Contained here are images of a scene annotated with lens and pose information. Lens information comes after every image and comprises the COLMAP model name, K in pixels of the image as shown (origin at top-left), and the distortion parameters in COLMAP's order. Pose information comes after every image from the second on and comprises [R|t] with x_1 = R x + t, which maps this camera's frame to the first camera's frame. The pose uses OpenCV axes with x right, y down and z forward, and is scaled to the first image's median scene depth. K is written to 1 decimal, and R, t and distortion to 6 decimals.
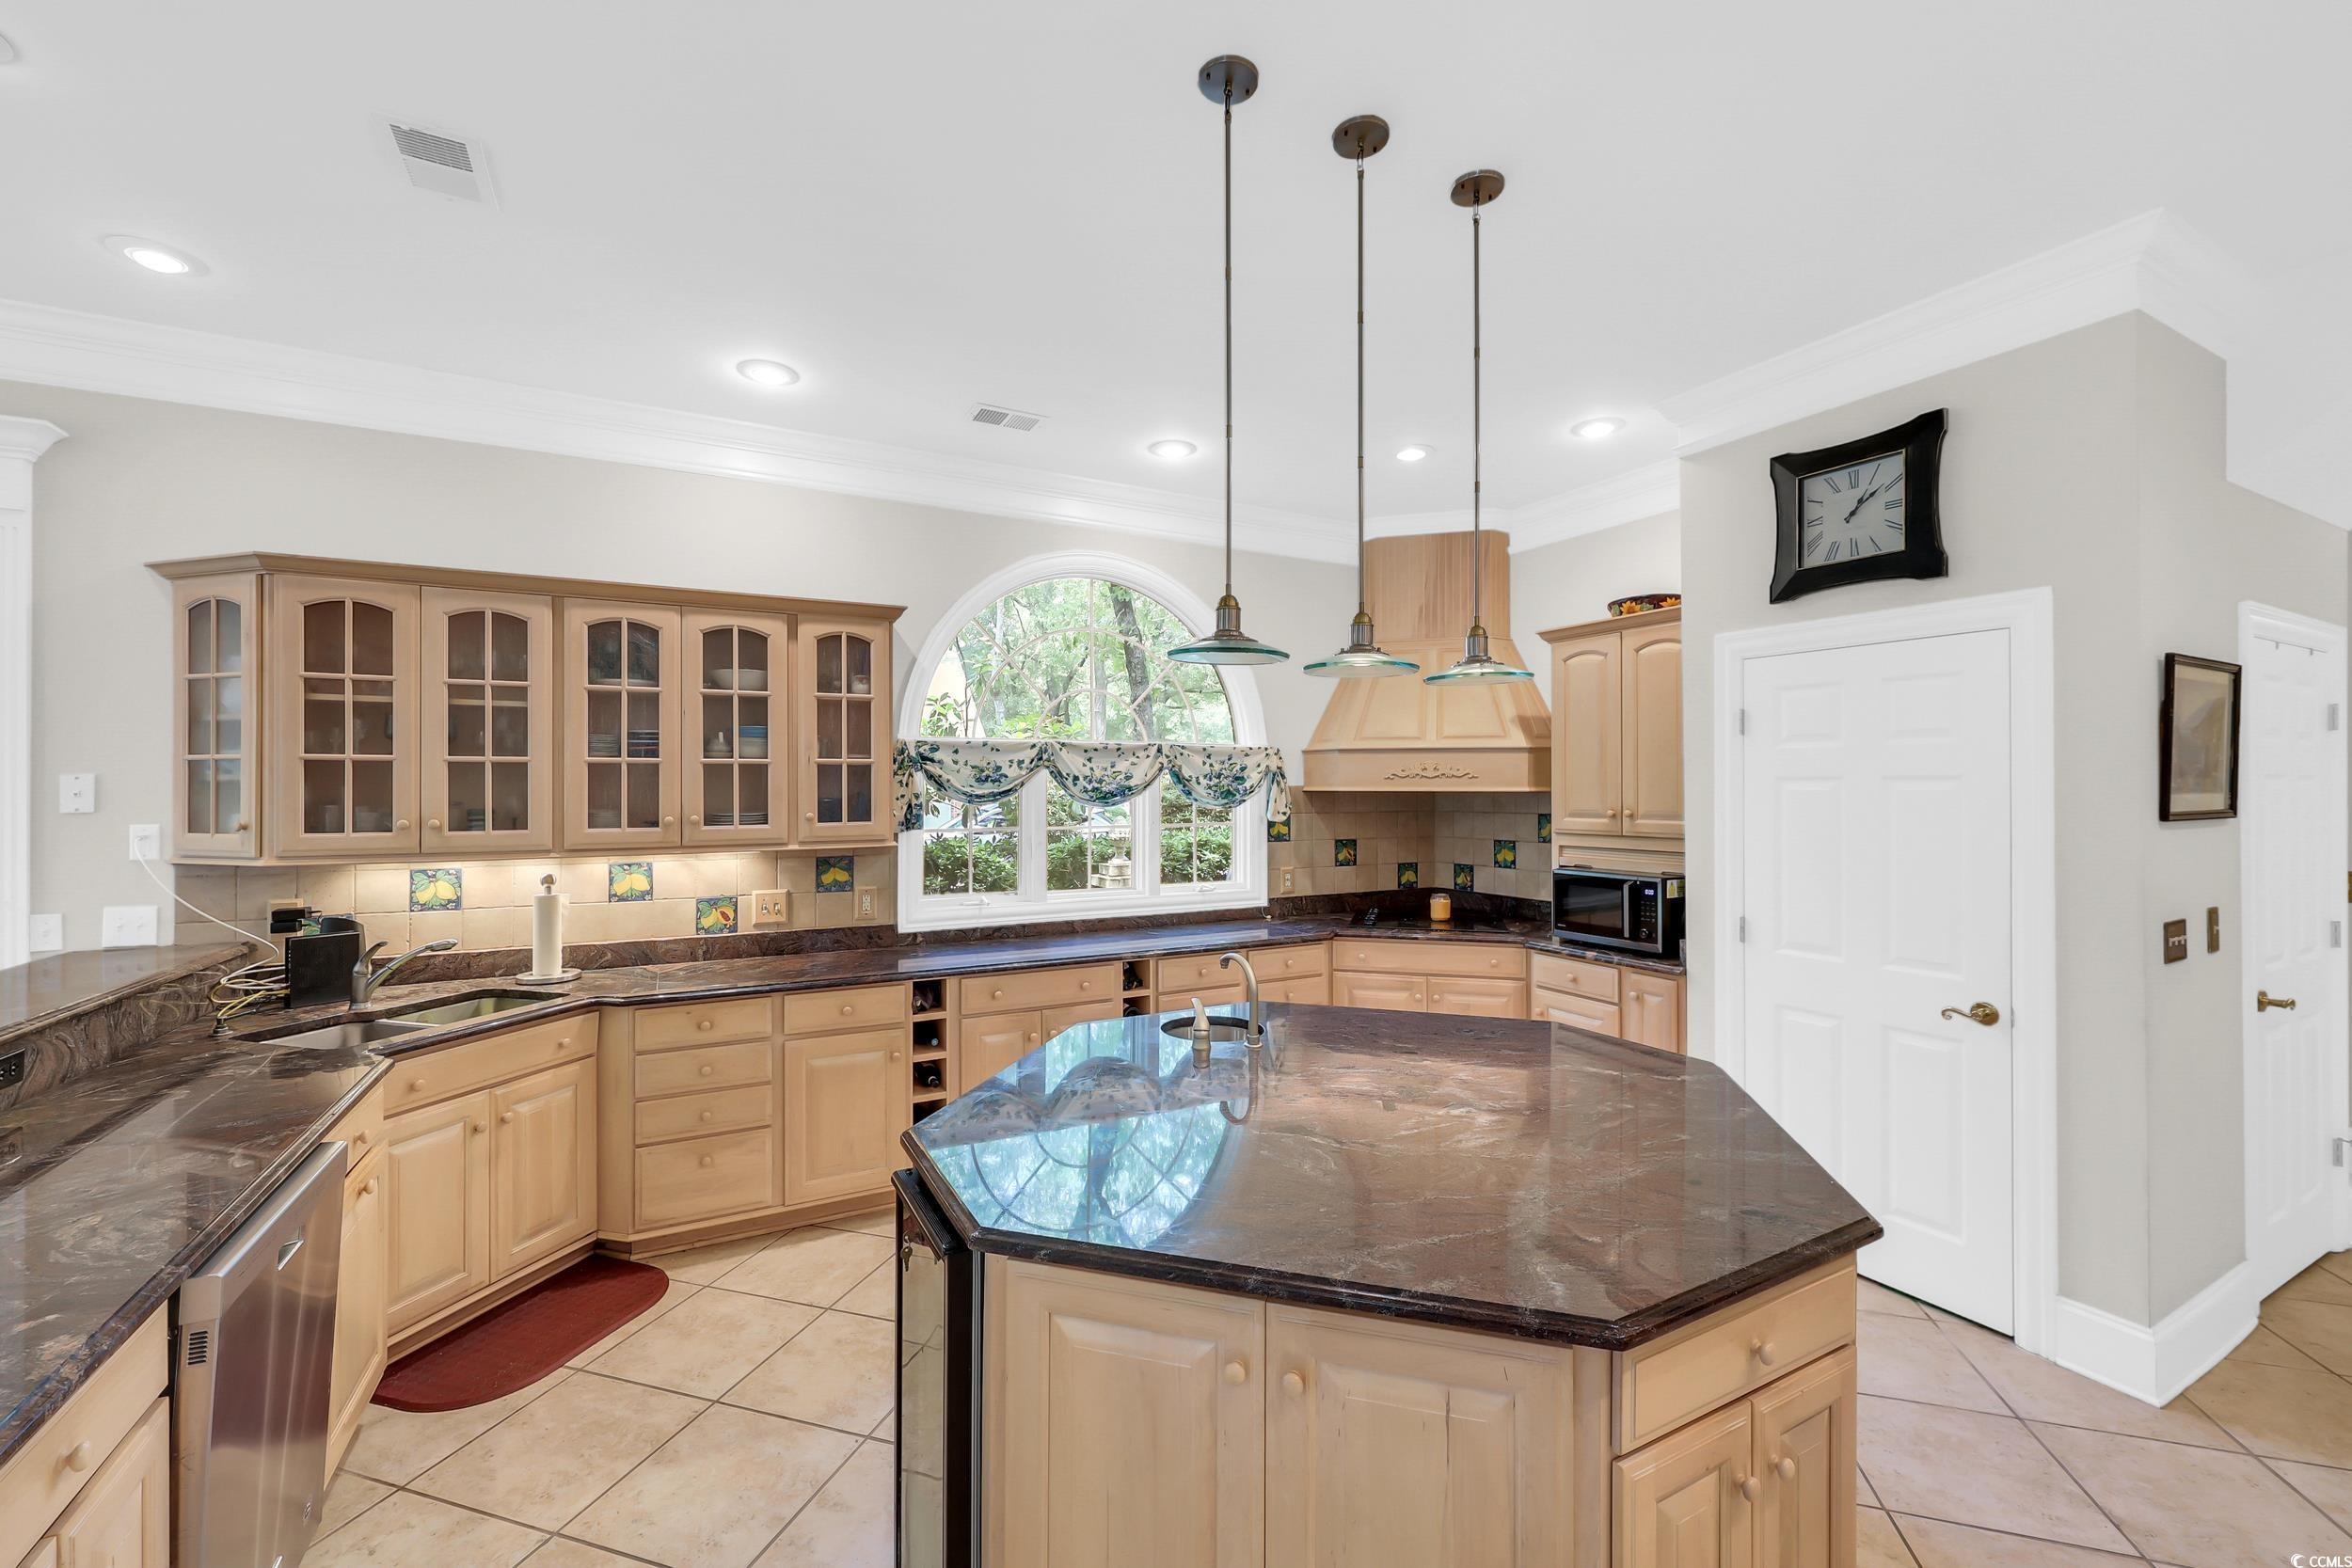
lens RADIAL K [[947.9, 0, 1170.1], [0, 947.9, 787.5], [0, 0, 1]] dist [-0.001542, 0.000651]
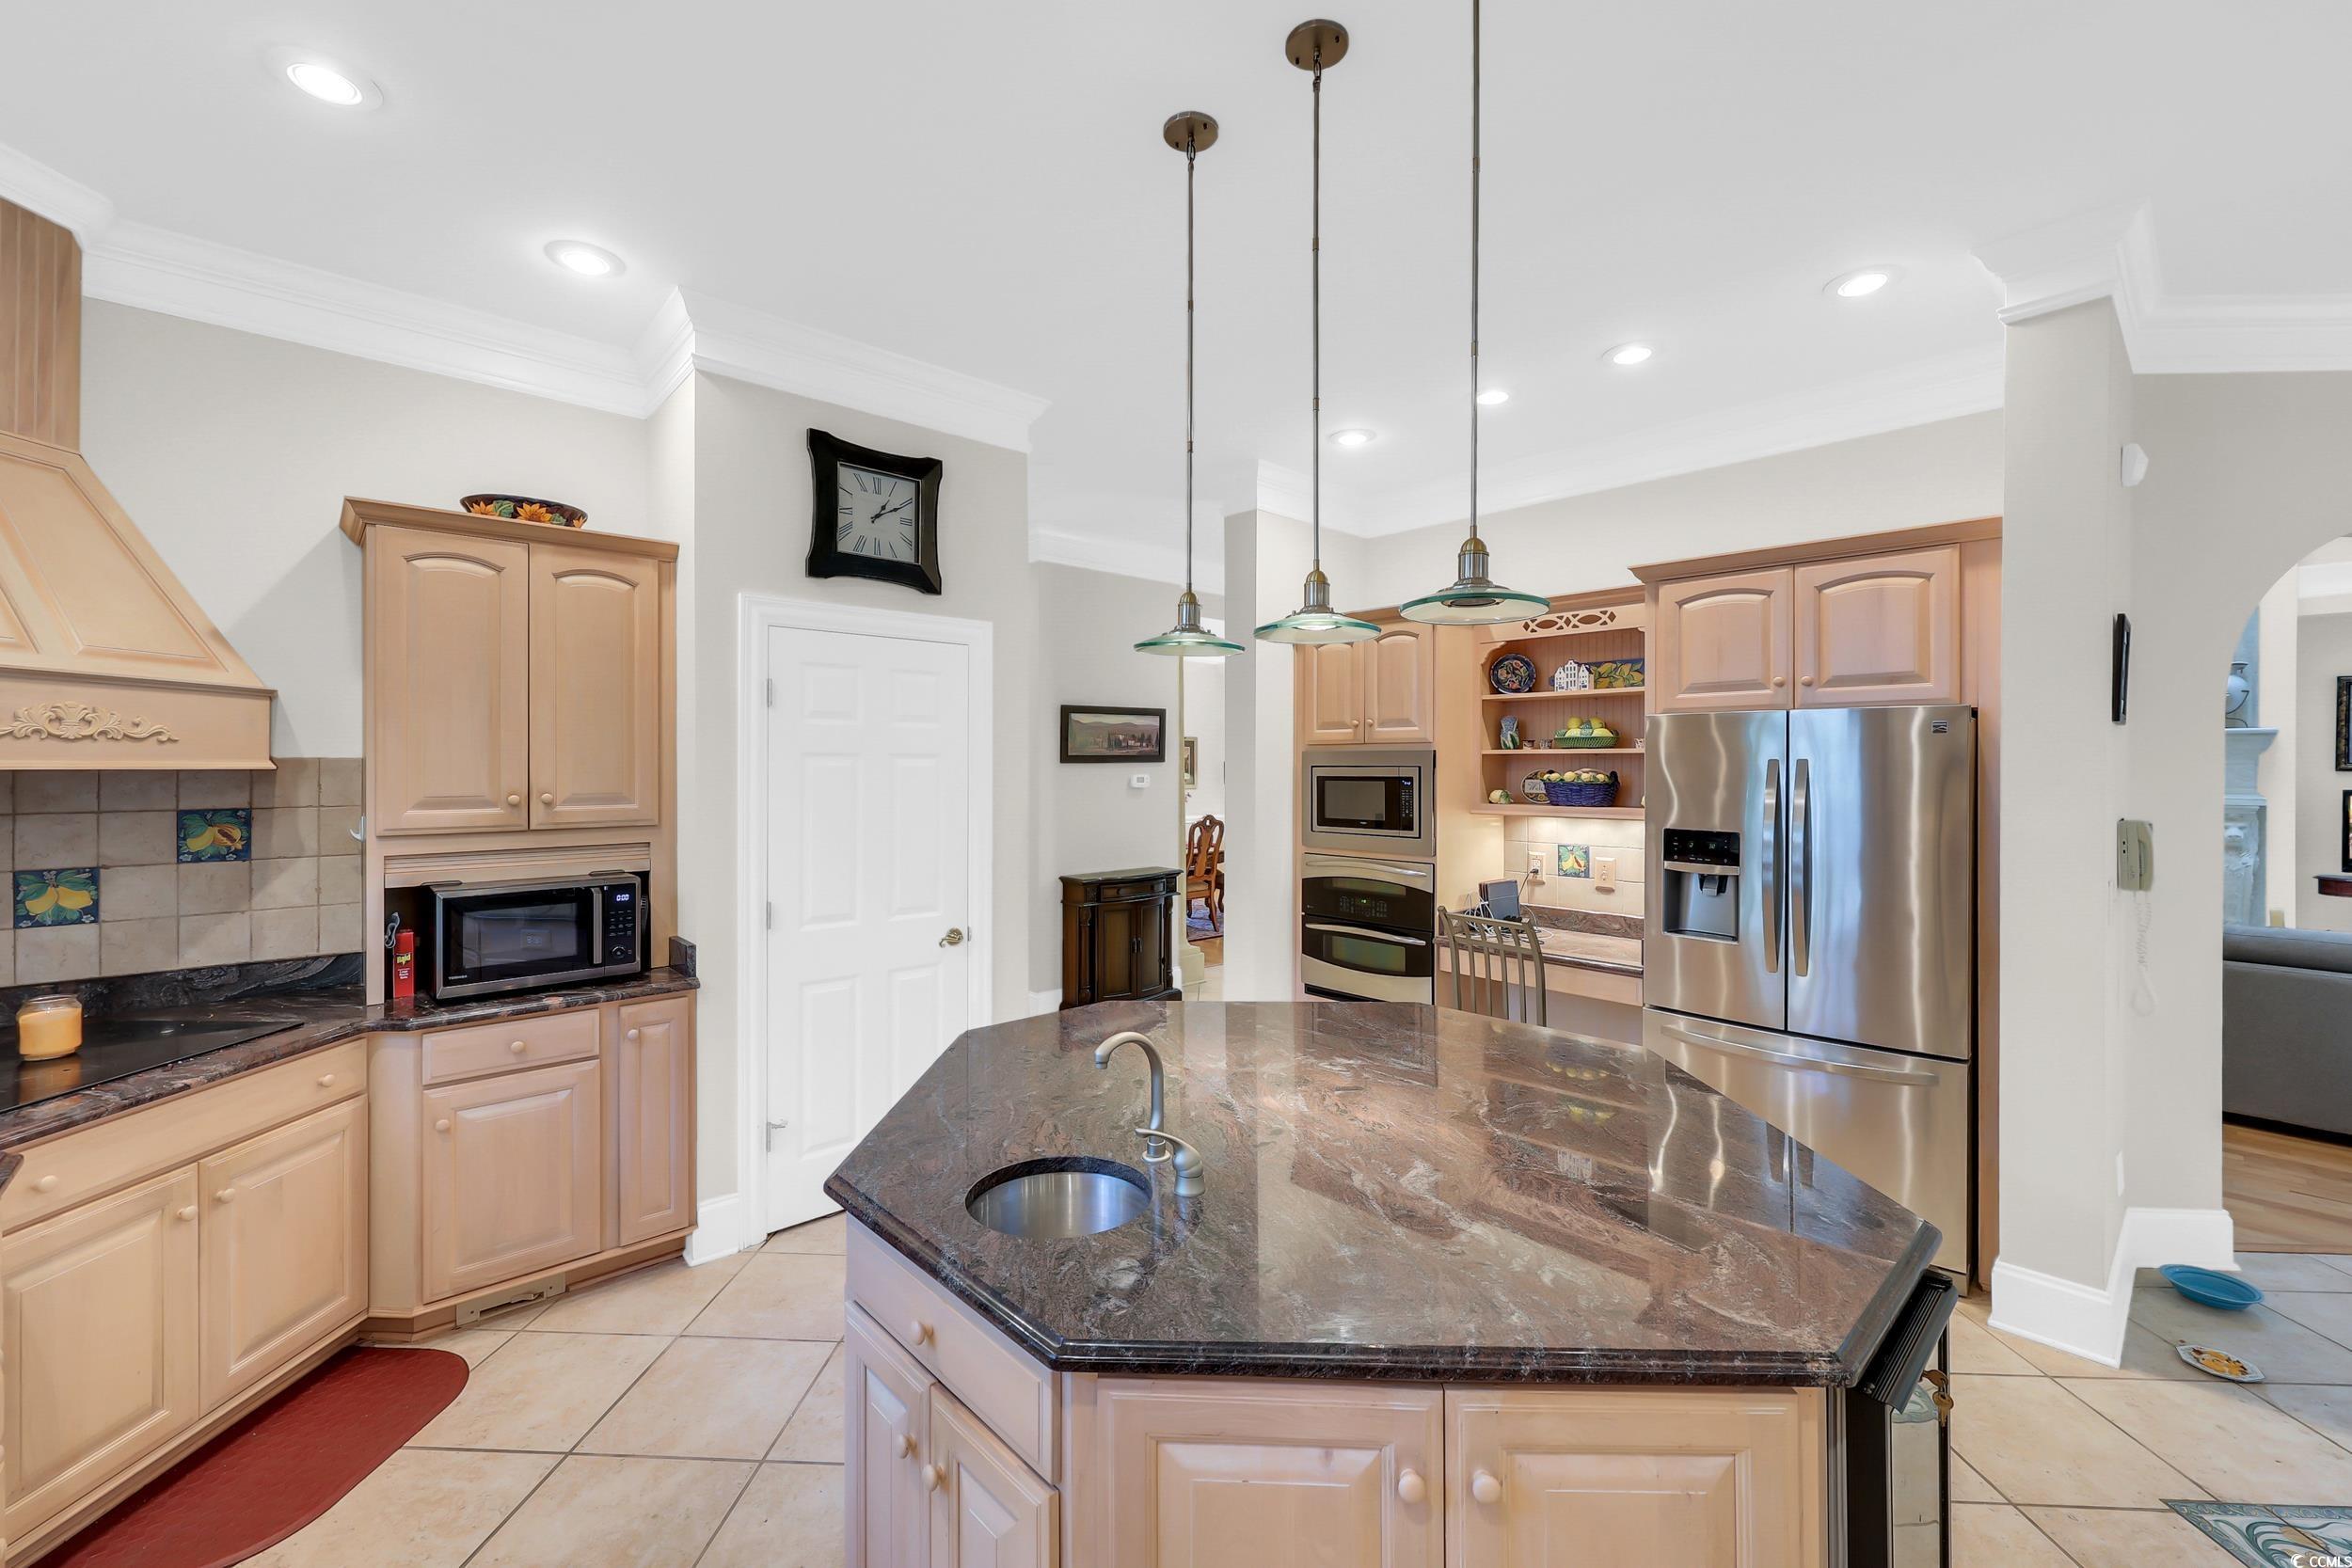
lens RADIAL K [[947.9, 0, 1181.2], [0, 947.9, 770.2], [0, 0, 1]] dist [-0.001542, 0.000651]
pose [[-0.248099, -0.003688, 0.968728, -0.407813], [-0.000562, 0.999993, 0.003663, 0.003327], [-0.968734, 0.000364, -0.248100, 0.856898]]
